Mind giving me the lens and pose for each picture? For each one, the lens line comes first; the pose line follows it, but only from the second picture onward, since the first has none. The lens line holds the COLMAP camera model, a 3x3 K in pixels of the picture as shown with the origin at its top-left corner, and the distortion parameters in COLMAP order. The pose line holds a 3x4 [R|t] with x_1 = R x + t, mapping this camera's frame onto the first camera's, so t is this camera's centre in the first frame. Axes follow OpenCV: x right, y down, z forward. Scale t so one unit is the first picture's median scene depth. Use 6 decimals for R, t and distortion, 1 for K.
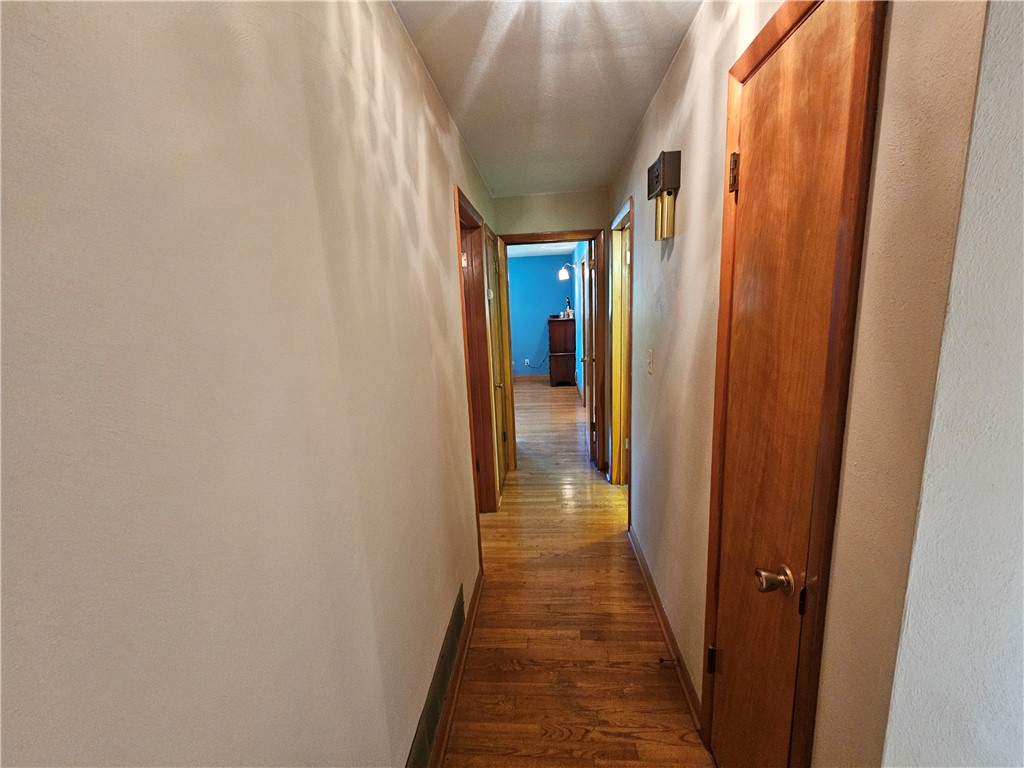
lens RADIAL K [[419.5, 0, 513.0], [0, 419.5, 382.2], [0, 0, 1]] dist [-0.000597, 0.000050]
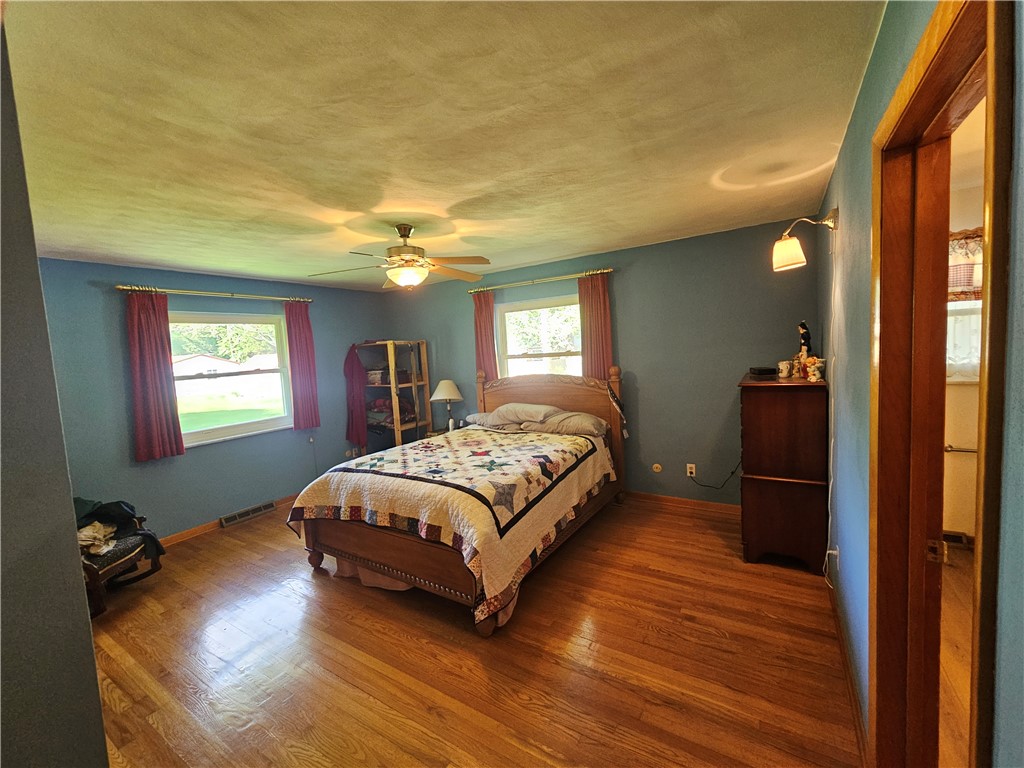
lens RADIAL K [[419.5, 0, 510.7], [0, 419.5, 382.2], [0, 0, 1]] dist [-0.000597, 0.000050]
pose [[0.882708, 0.027095, -0.469140, 0.079493], [-0.065275, 0.995728, -0.065309, -0.112230], [0.465366, 0.088271, 0.880706, 0.572647]]
